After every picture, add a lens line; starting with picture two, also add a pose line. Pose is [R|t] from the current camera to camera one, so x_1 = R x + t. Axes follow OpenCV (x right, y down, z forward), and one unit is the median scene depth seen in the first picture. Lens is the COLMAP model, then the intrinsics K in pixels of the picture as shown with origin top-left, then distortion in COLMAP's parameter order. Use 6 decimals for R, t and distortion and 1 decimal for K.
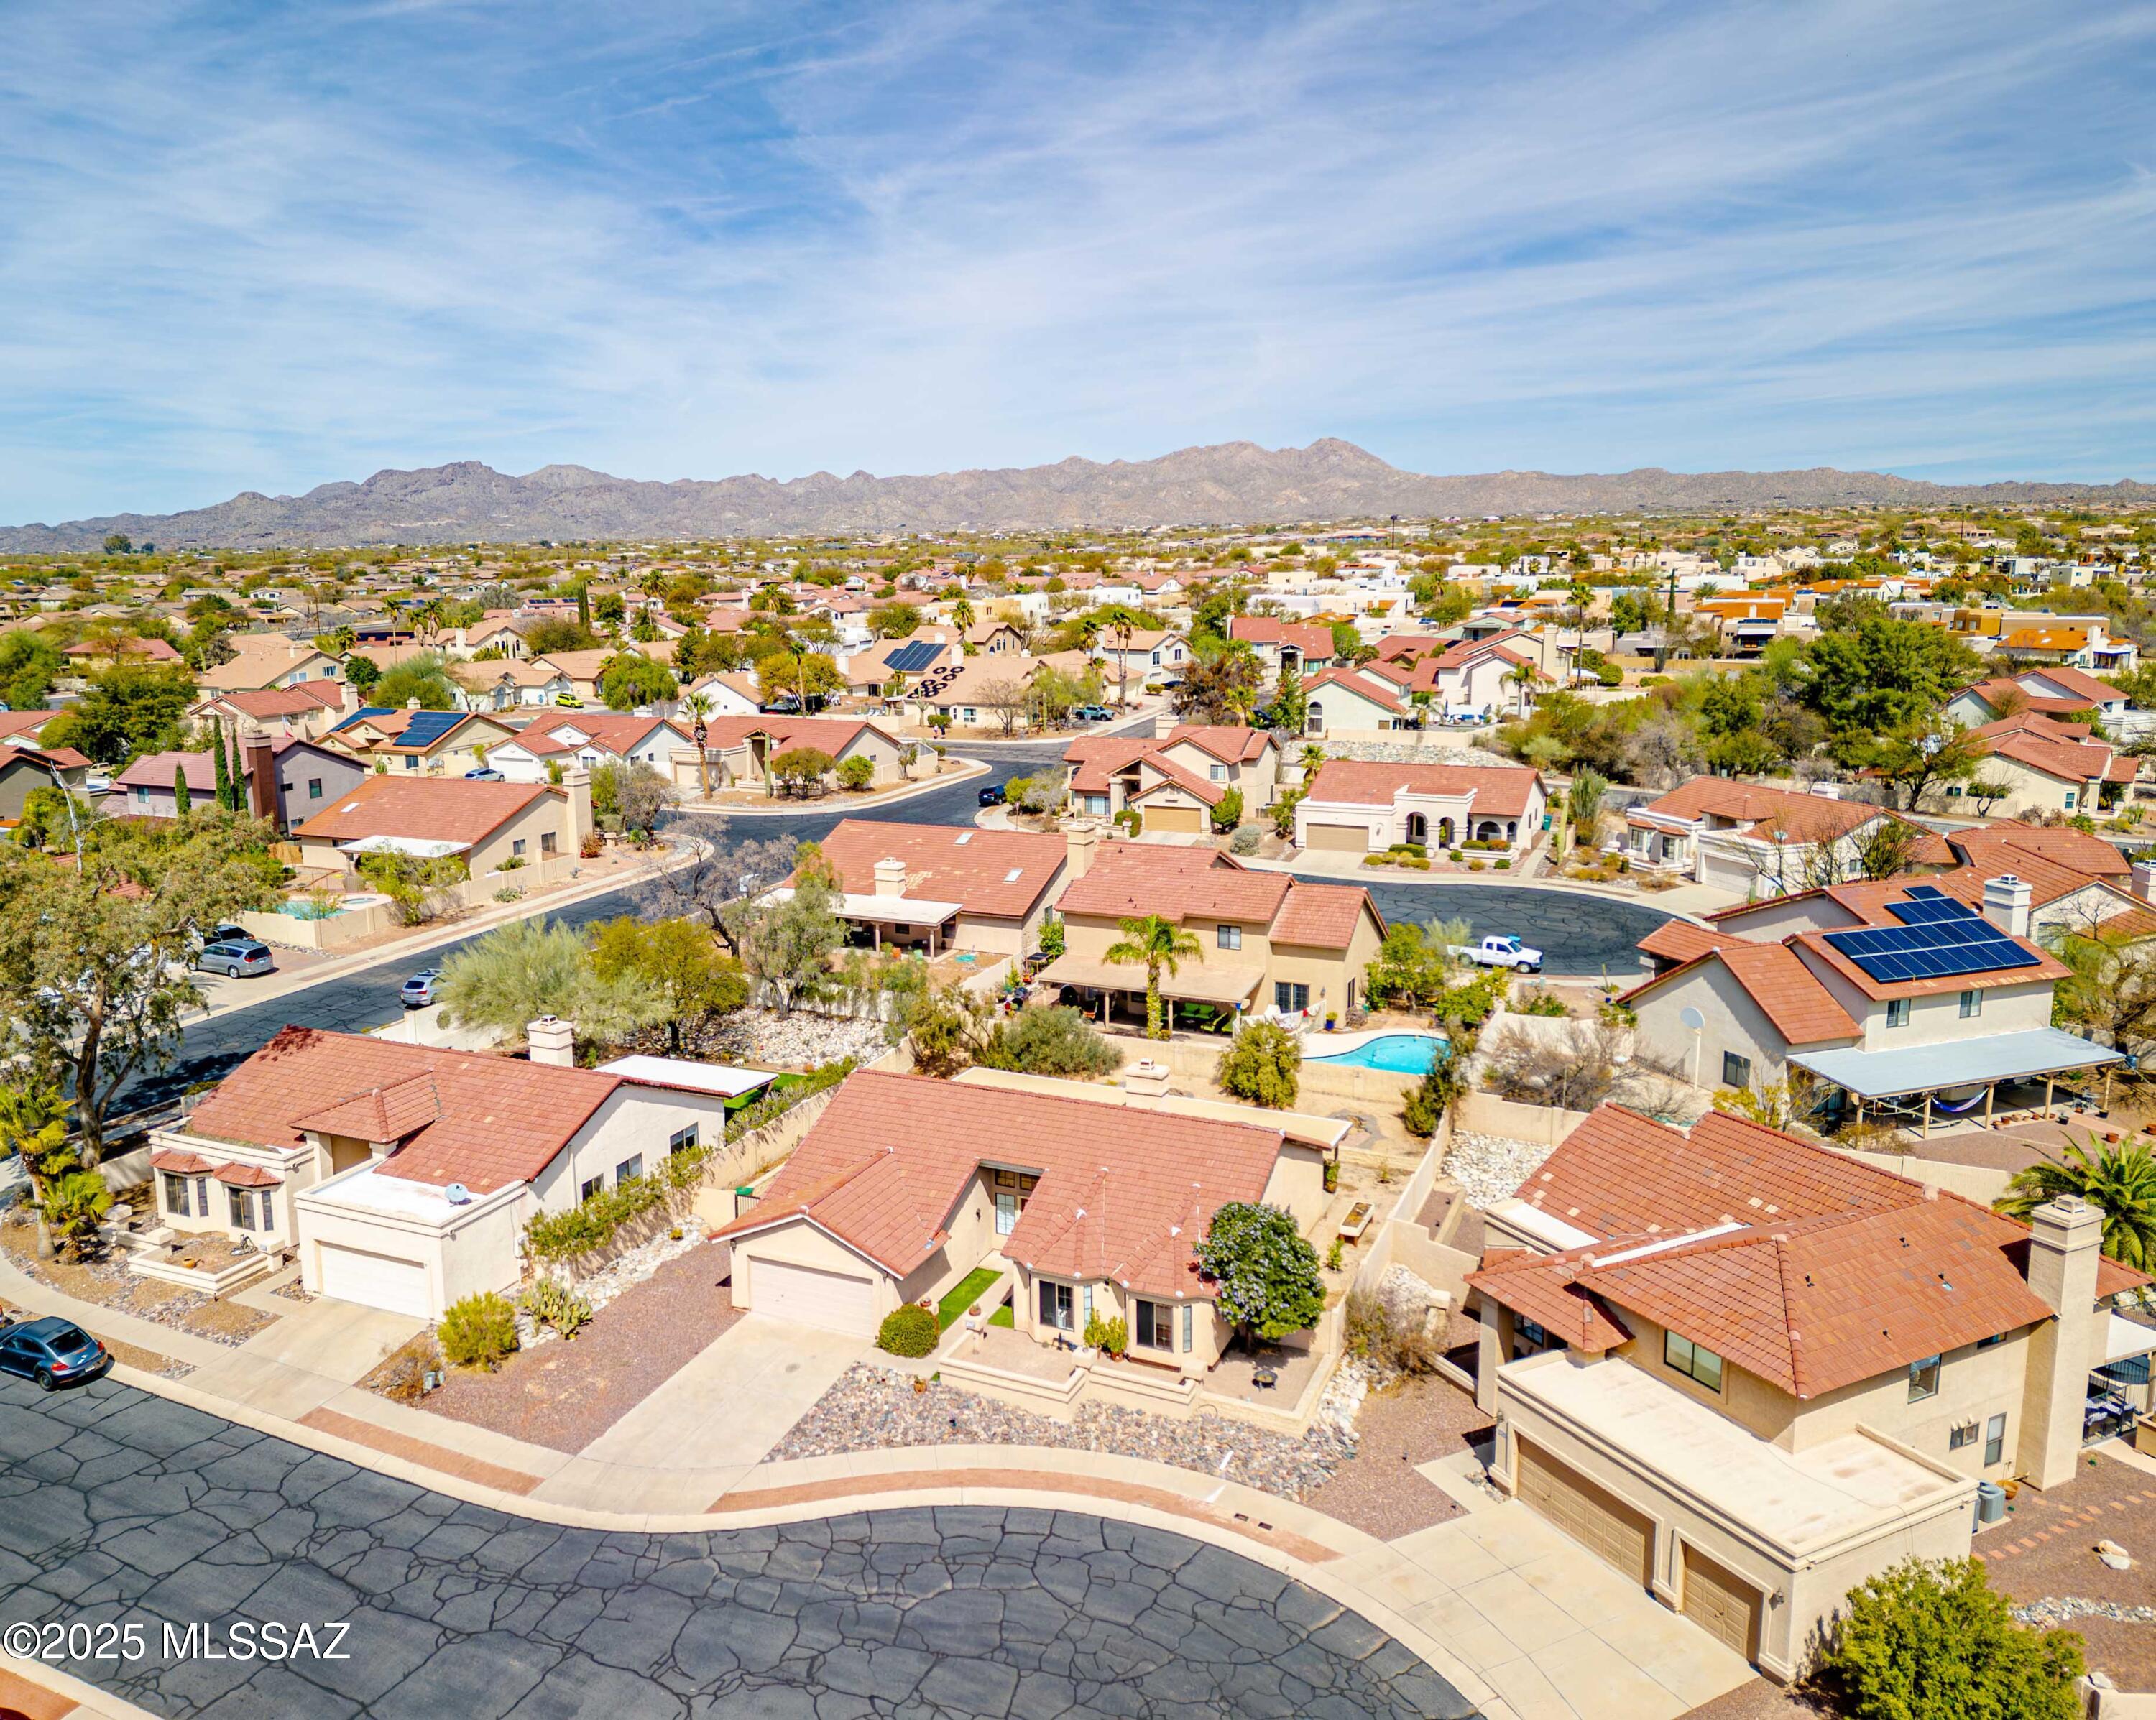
lens RADIAL K [[1653.3, 0, 982.9], [0, 1653.3, 813.5], [0, 0, 1]] dist [0.097438, -0.096454]
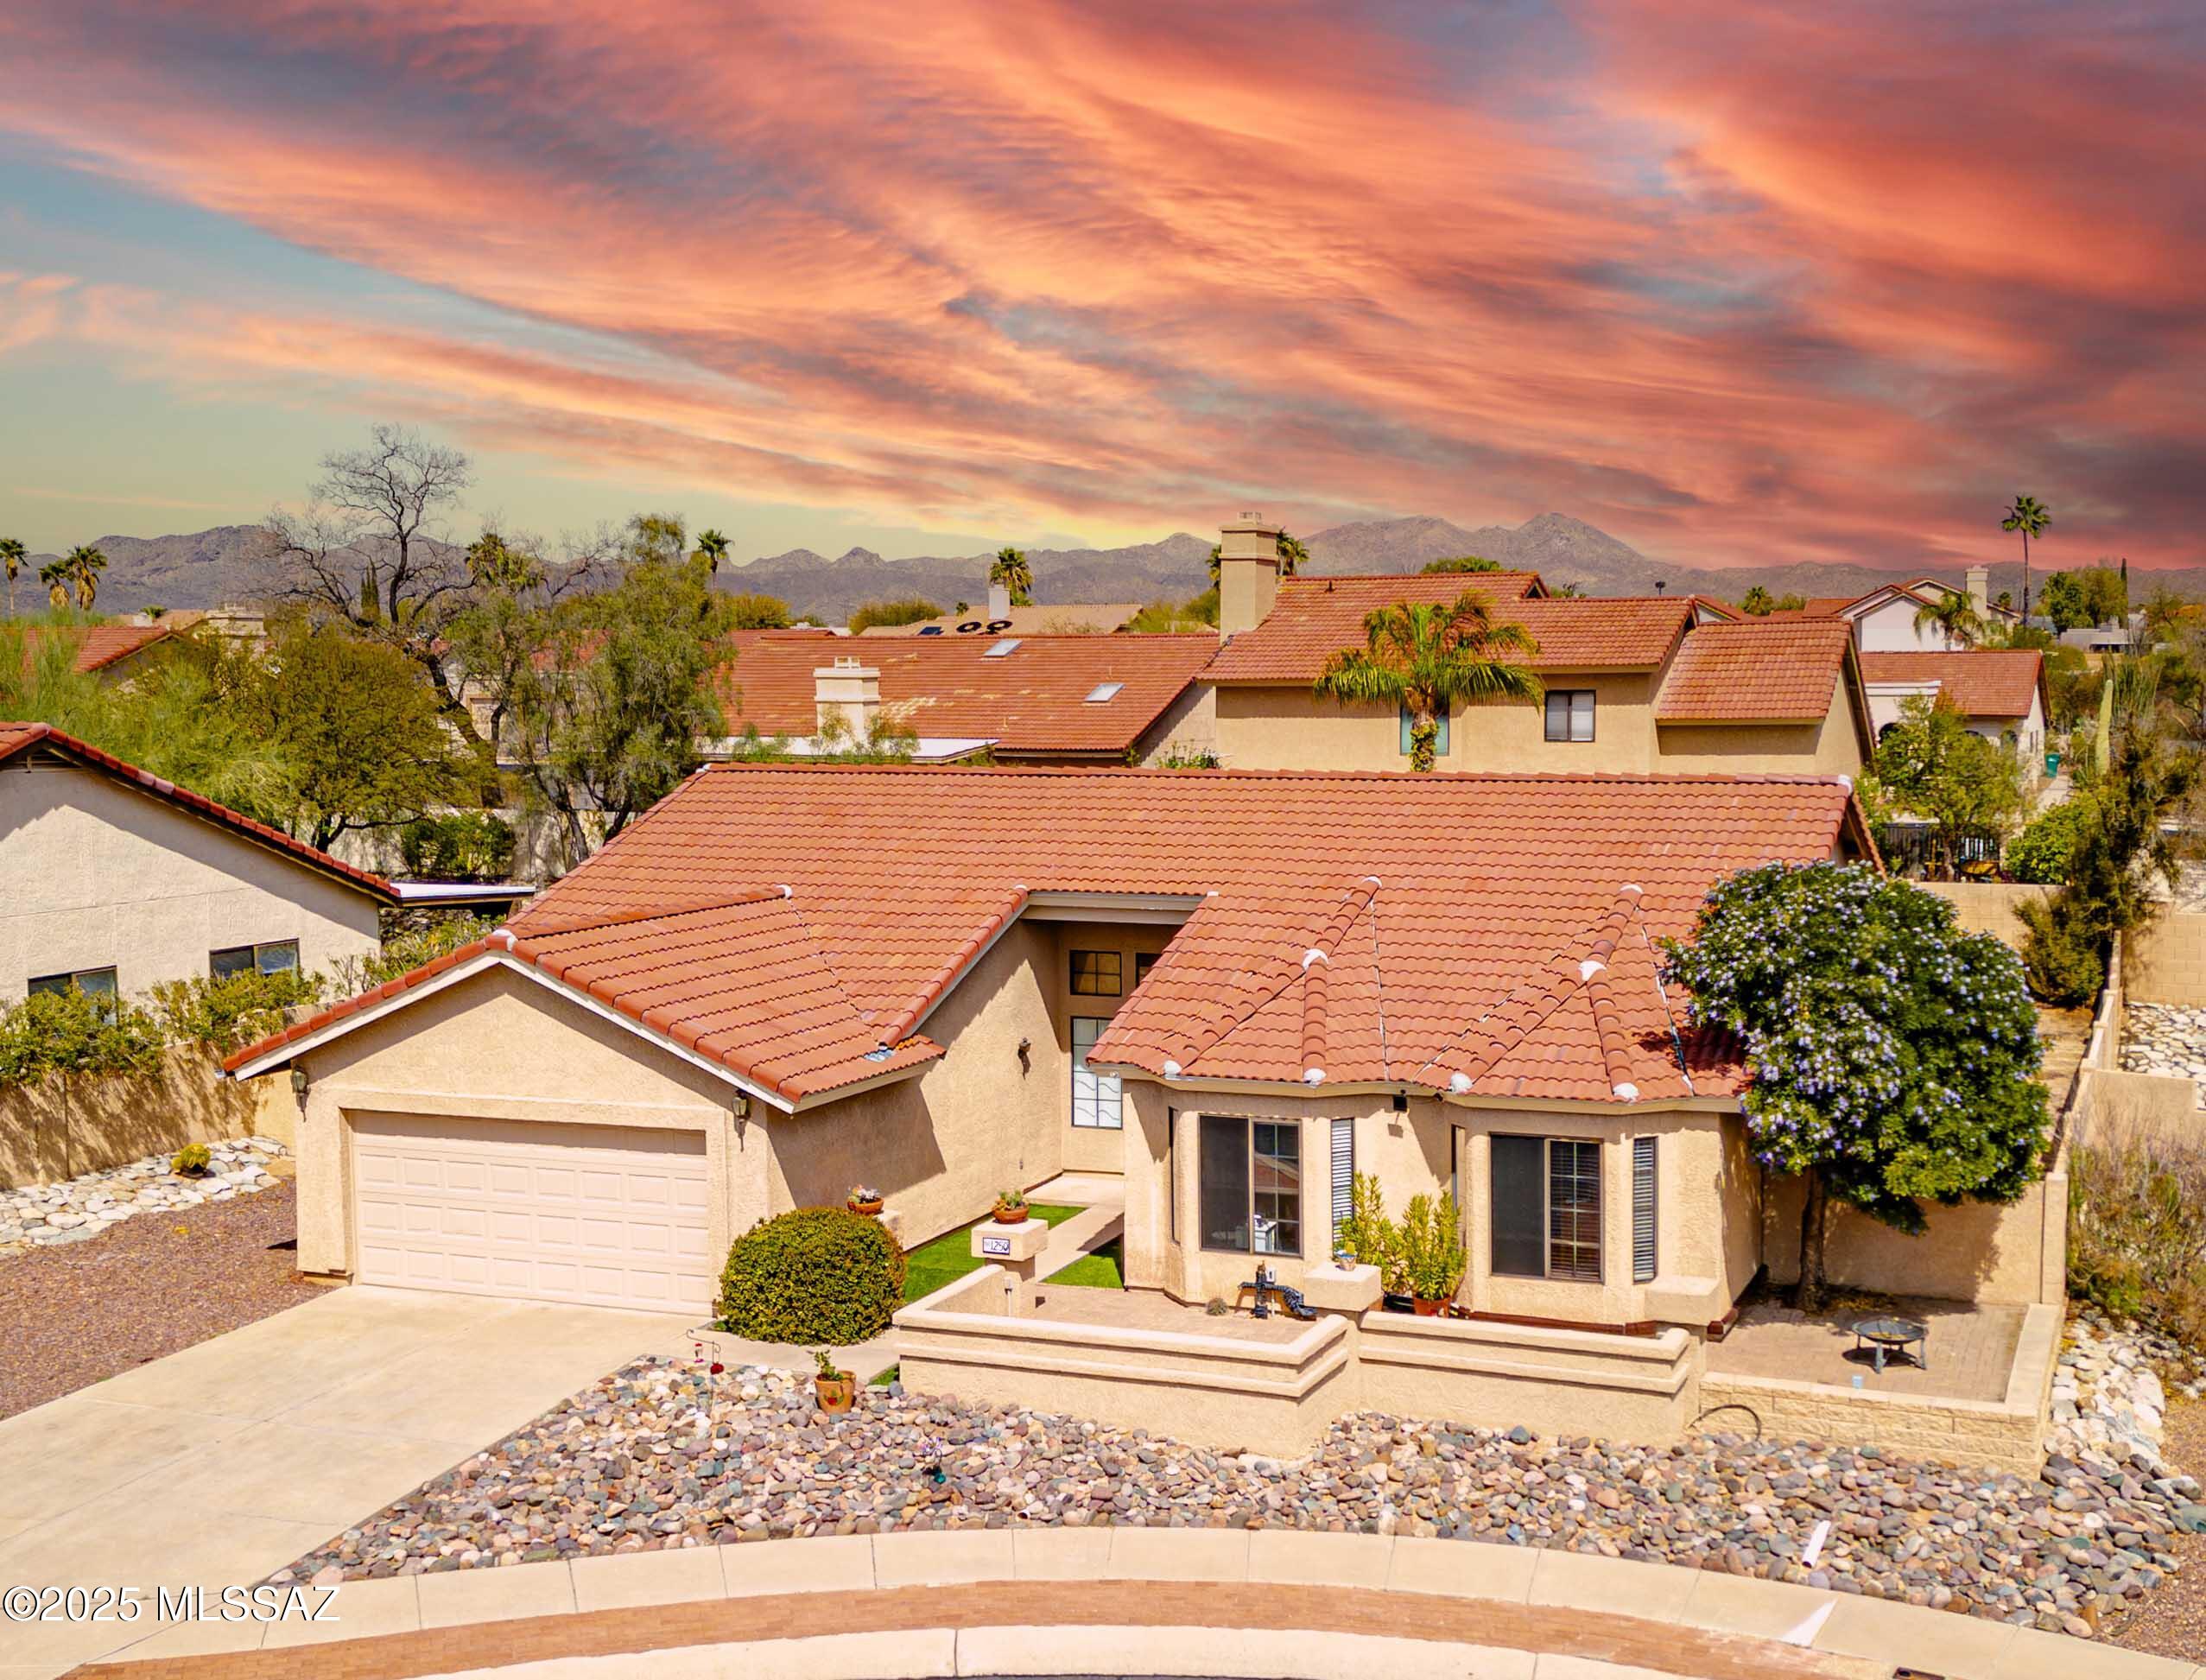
lens RADIAL K [[2468.3, 0, 1271.9], [0, 2468.3, 890.9], [0, 0, 1]] dist [0.141462, -0.218539]
pose [[0.995870, -0.000706, 0.090785, 0.002468], [0.007406, 0.997269, -0.073482, 0.271627], [-0.090485, 0.073851, 0.993156, 0.490281]]
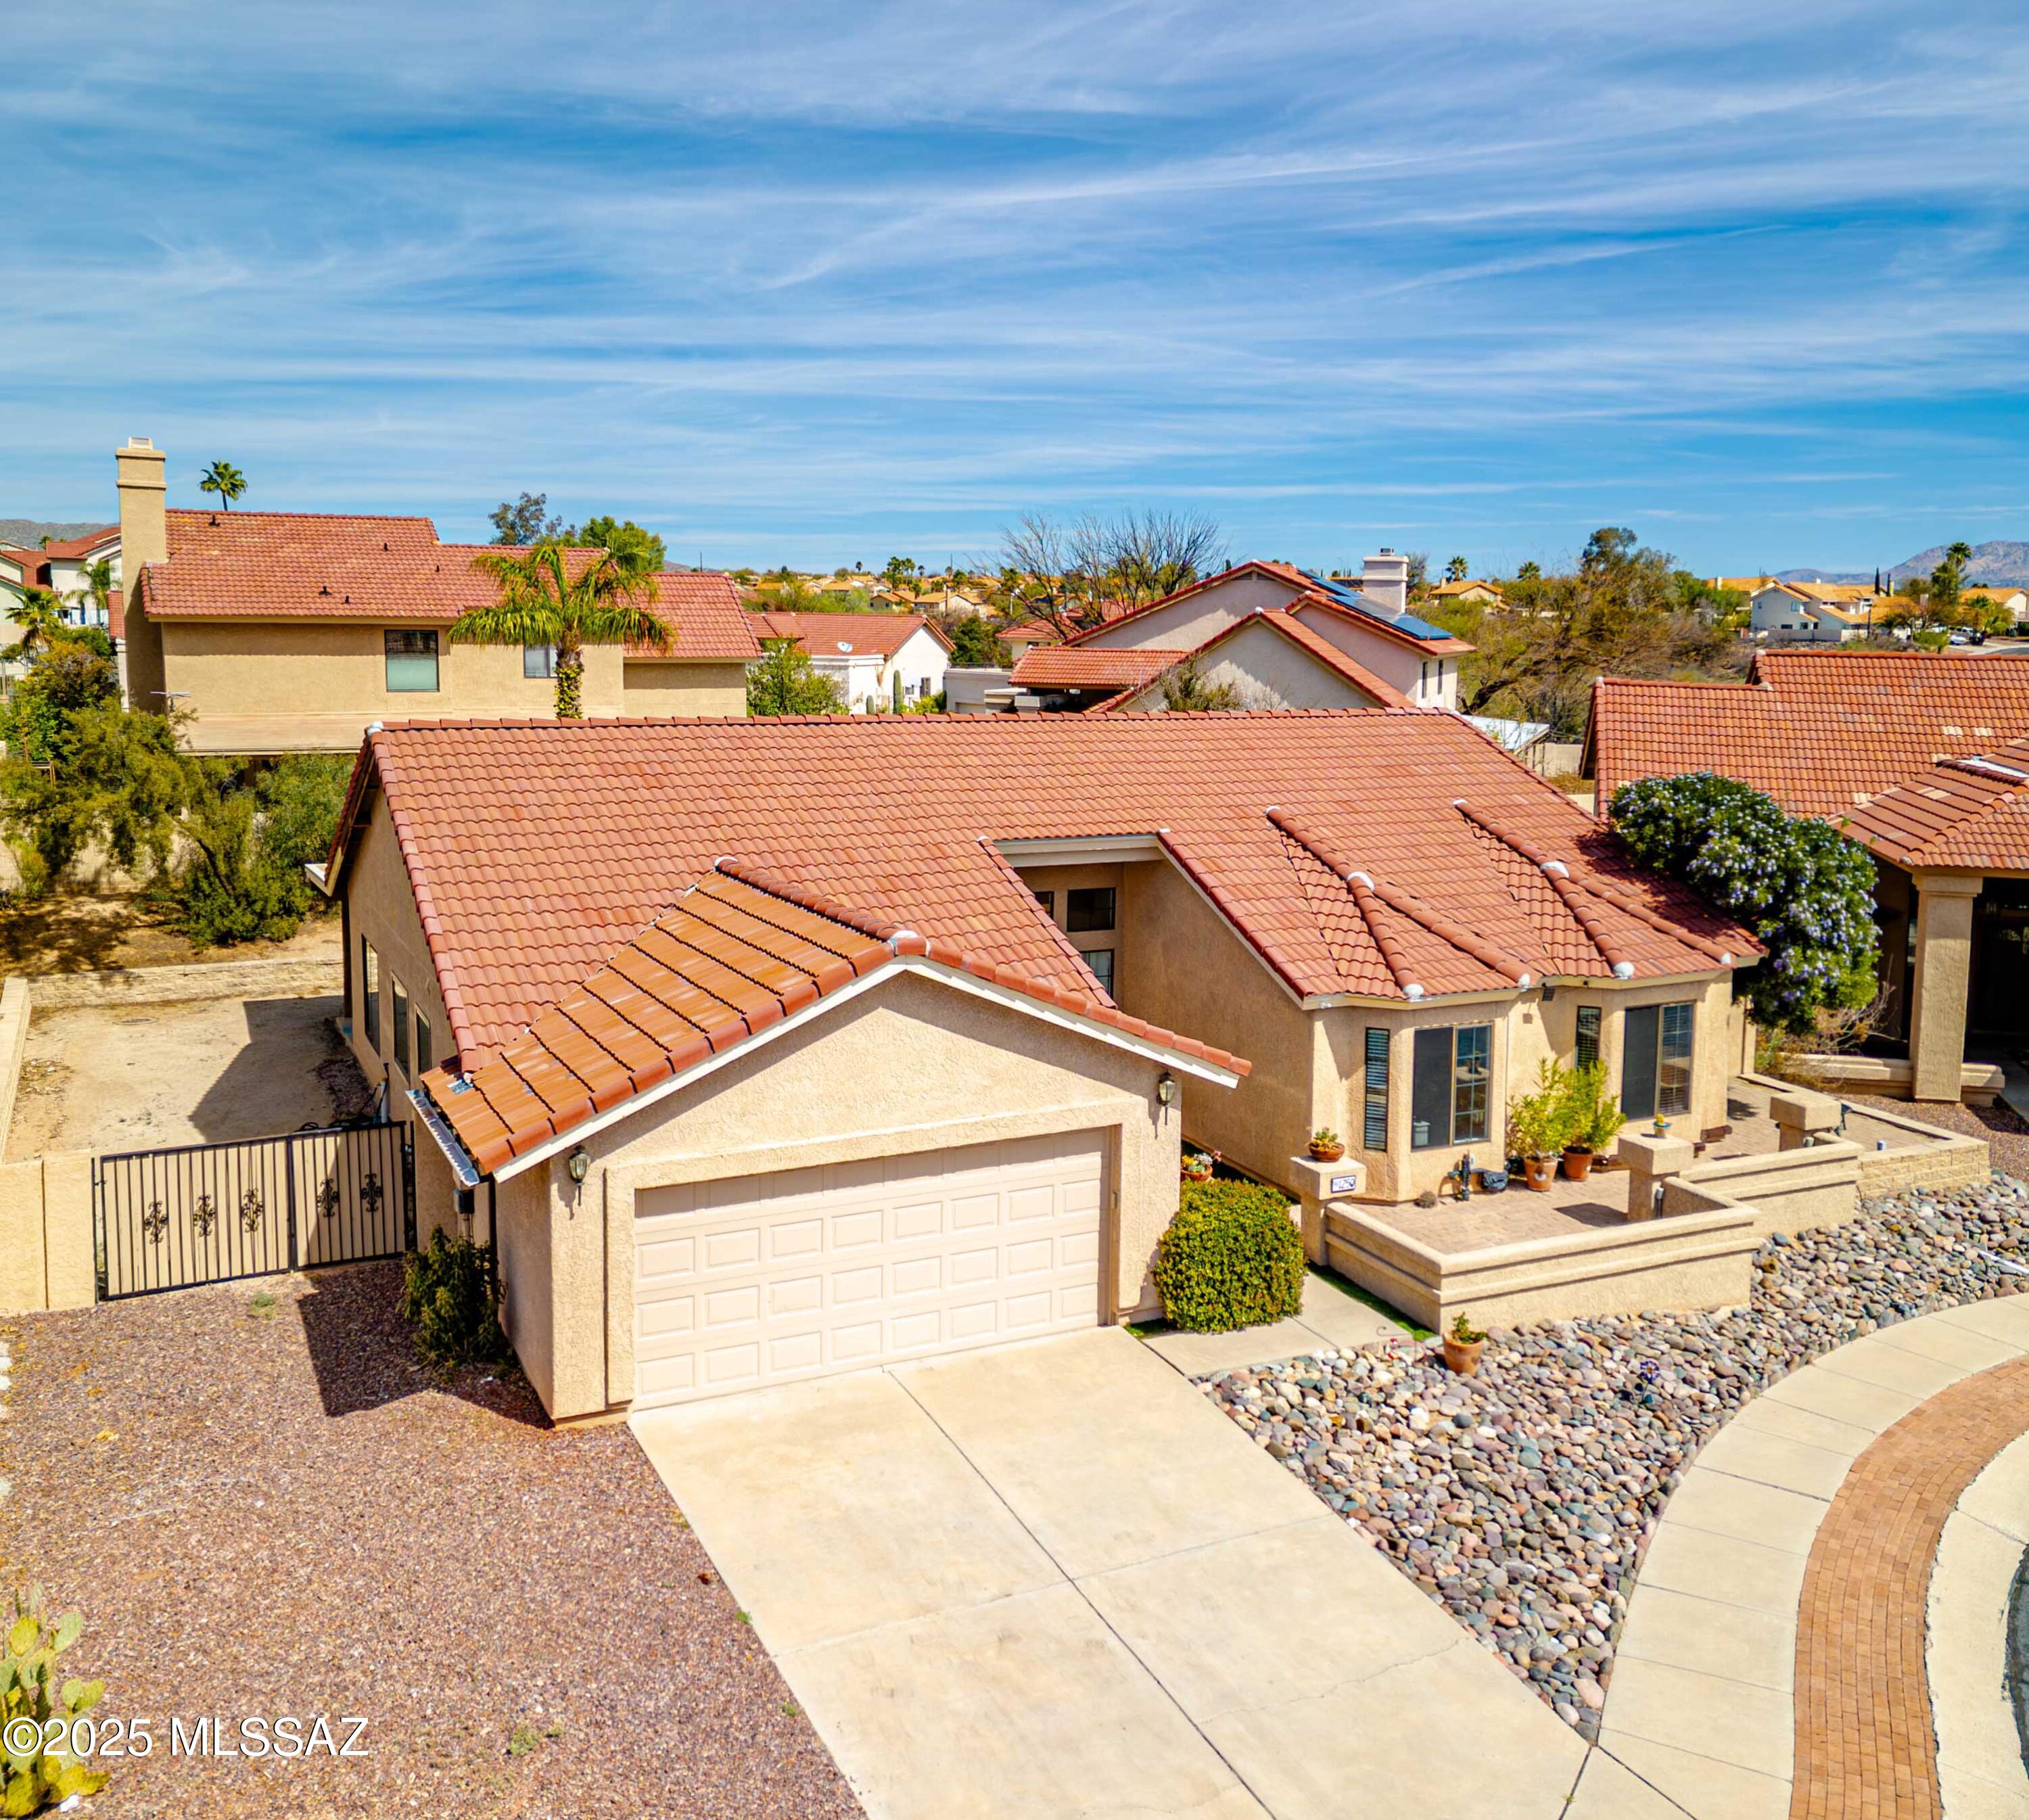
lens RADIAL K [[1889.0, 0, 1110.9], [0, 1889.0, 832.1], [0, 0, 1]] dist [0.104887, -0.117297]
pose [[0.596842, -0.070420, 0.799262, -0.347526], [0.109909, 0.993926, 0.005498, 0.225553], [-0.794795, 0.084565, 0.600957, 0.792868]]
